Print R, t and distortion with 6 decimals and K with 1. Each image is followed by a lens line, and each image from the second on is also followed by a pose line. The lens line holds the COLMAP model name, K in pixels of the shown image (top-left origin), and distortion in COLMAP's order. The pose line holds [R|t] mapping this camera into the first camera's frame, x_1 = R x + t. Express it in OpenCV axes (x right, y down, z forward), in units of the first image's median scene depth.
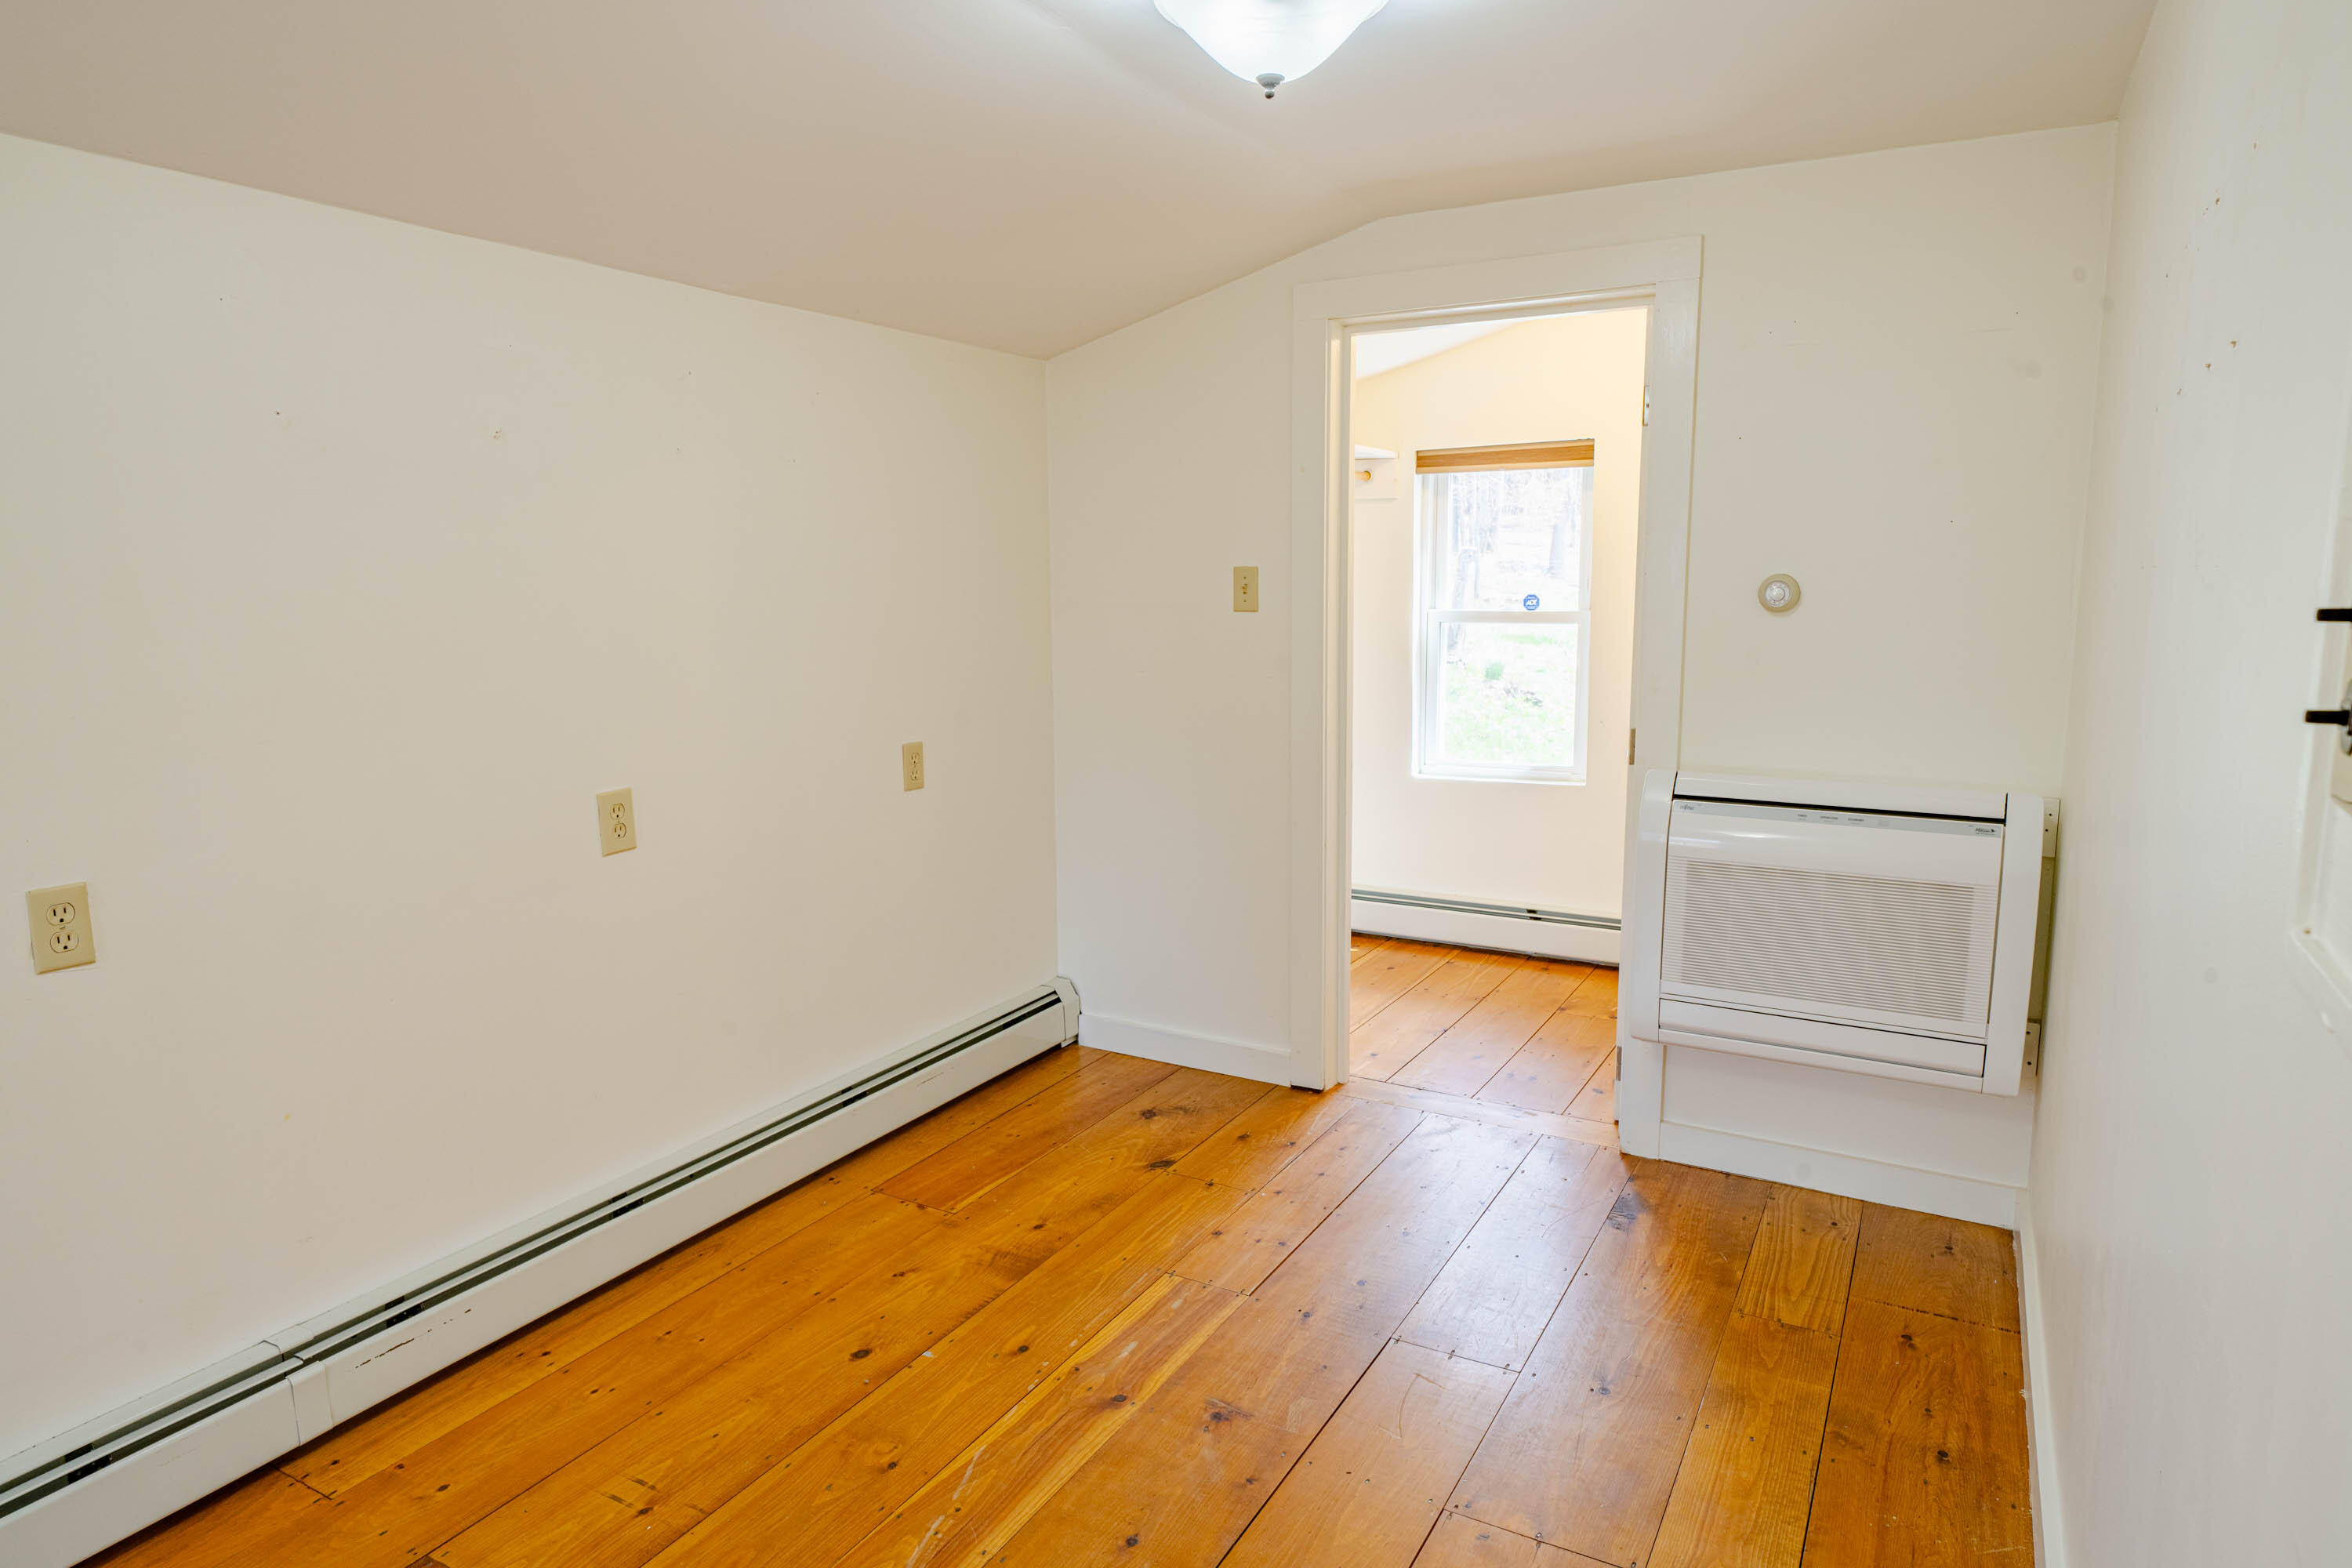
lens RADIAL K [[1413.5, 0, 1178.7], [0, 1413.5, 783.7], [0, 0, 1]] dist [-0.000973, -0.000031]
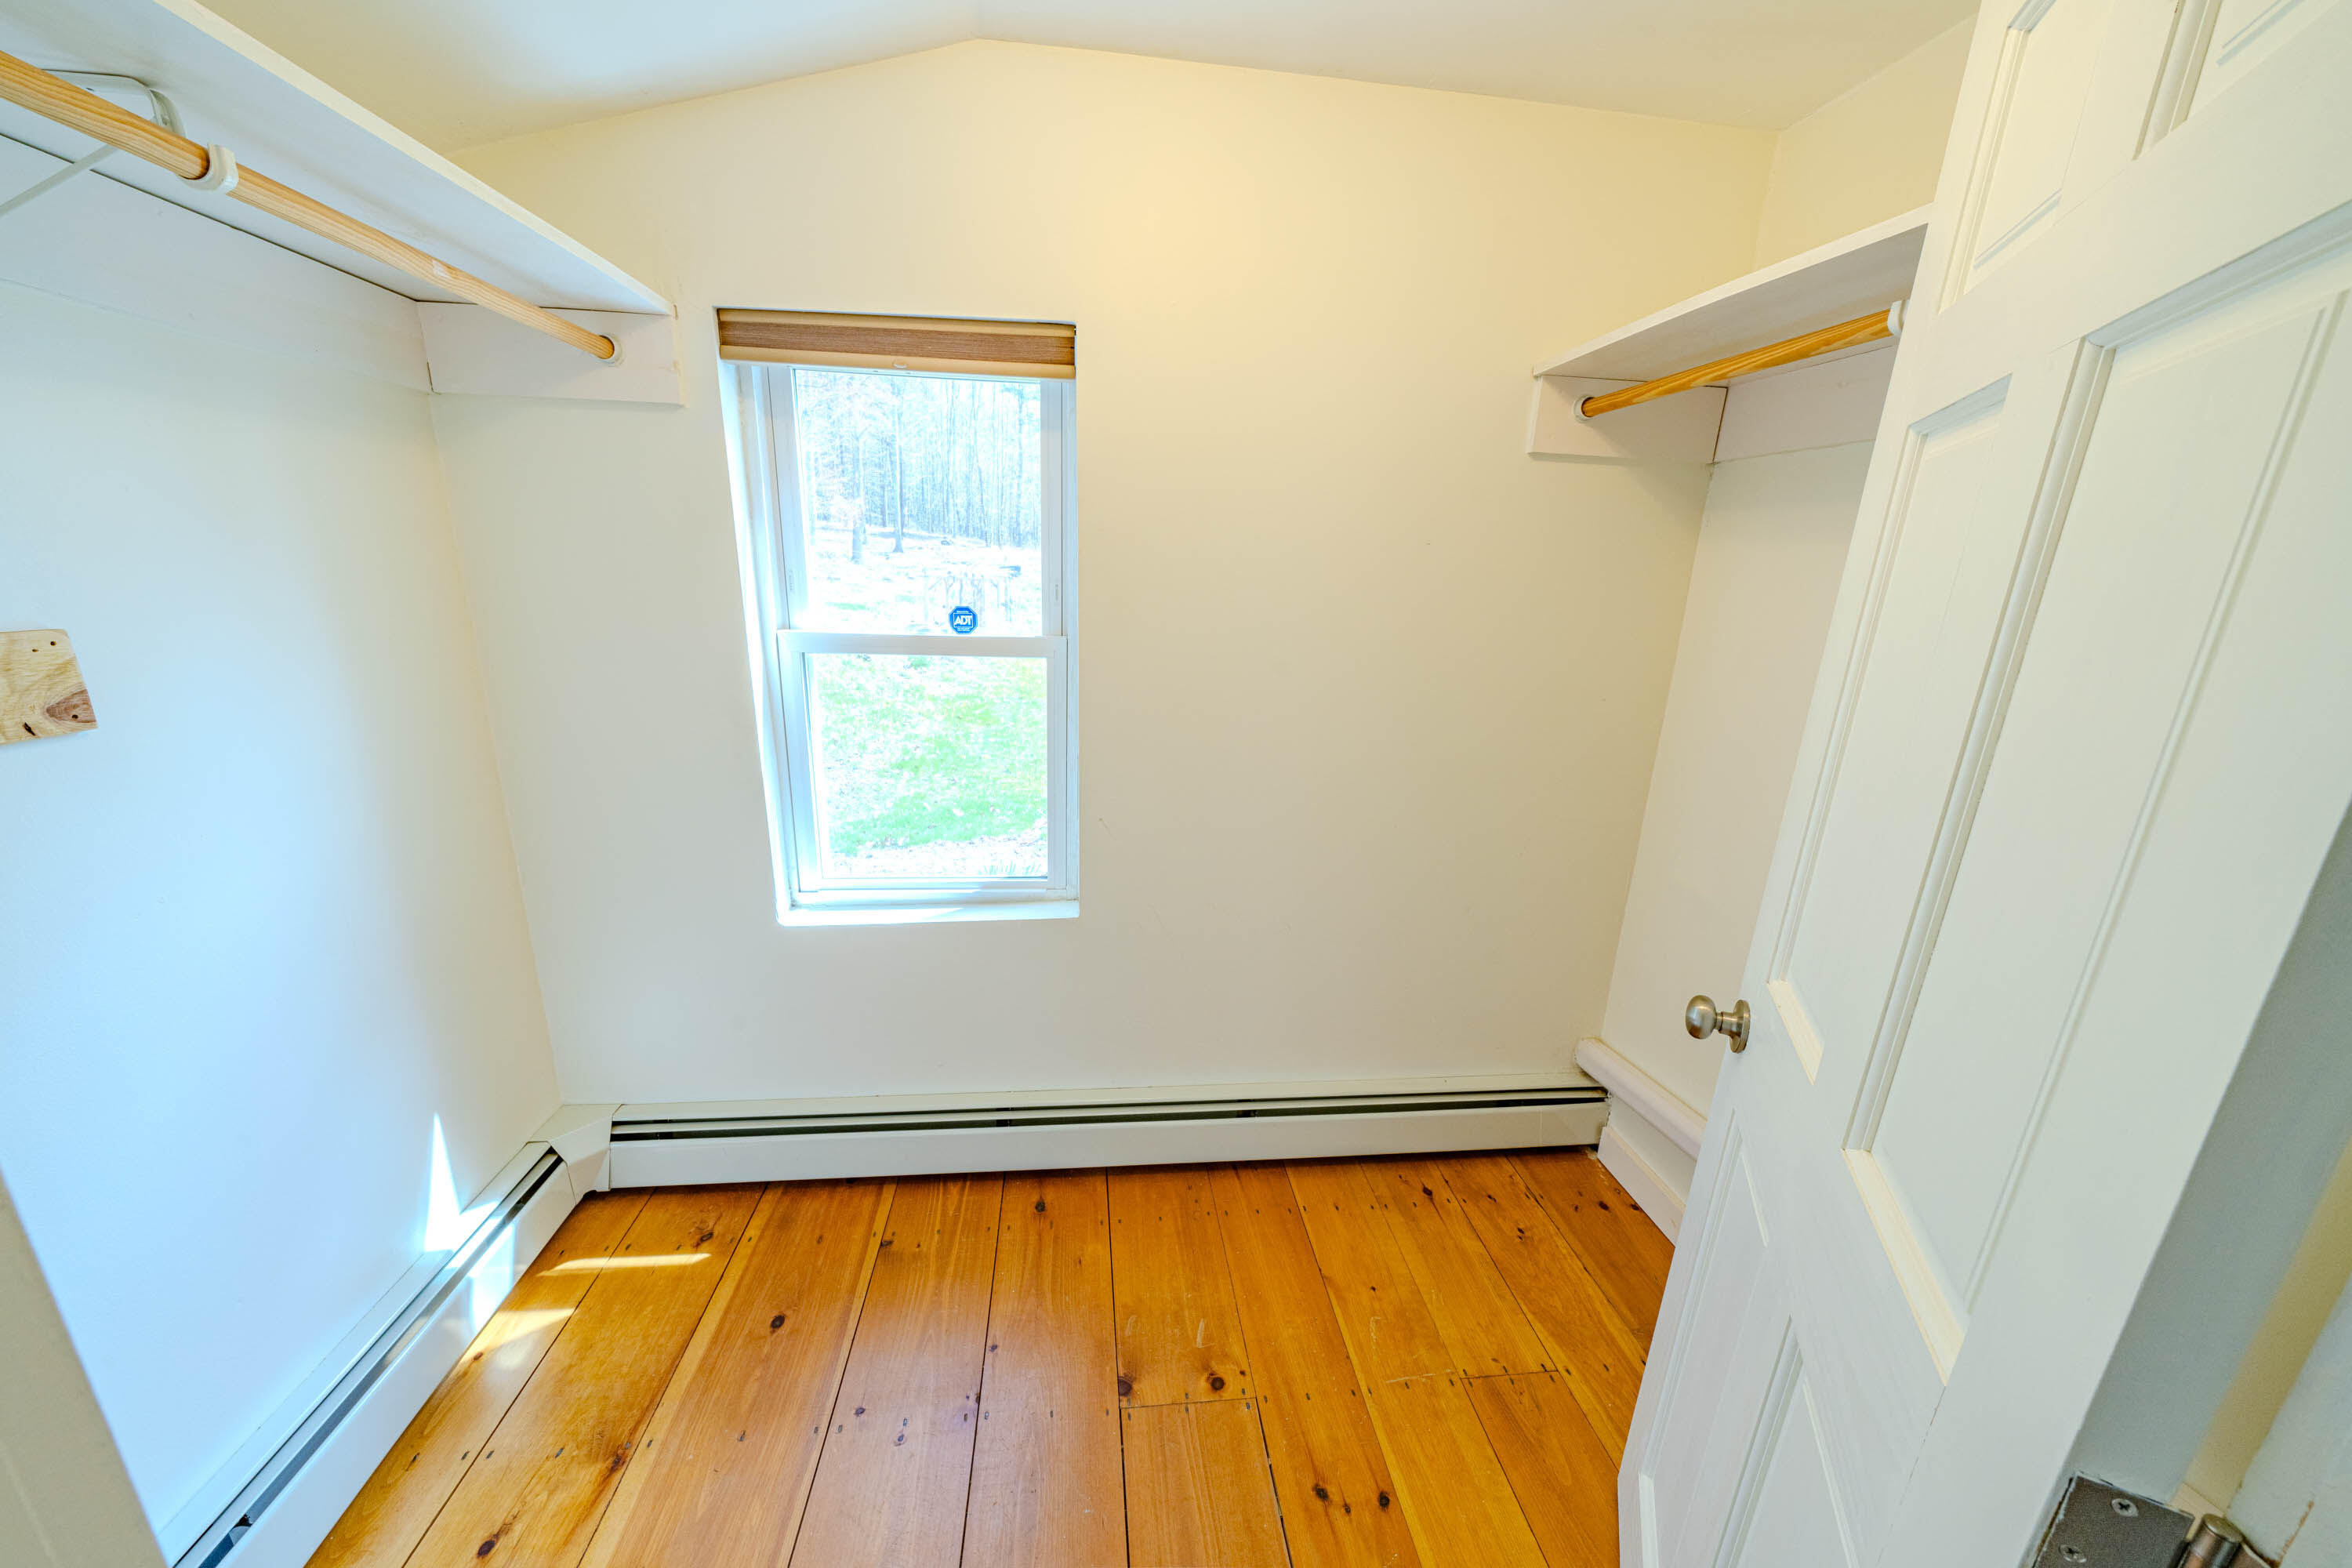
lens RADIAL K [[809.6, 0, 1175.7], [0, 809.6, 778.2], [0, 0, 1]] dist [-0.000292, 0.000001]
pose [[0.810349, -0.113941, 0.574762, 0.116602], [0.048410, 0.990576, 0.128120, -0.101194], [-0.583944, -0.075998, 0.808229, 0.661886]]
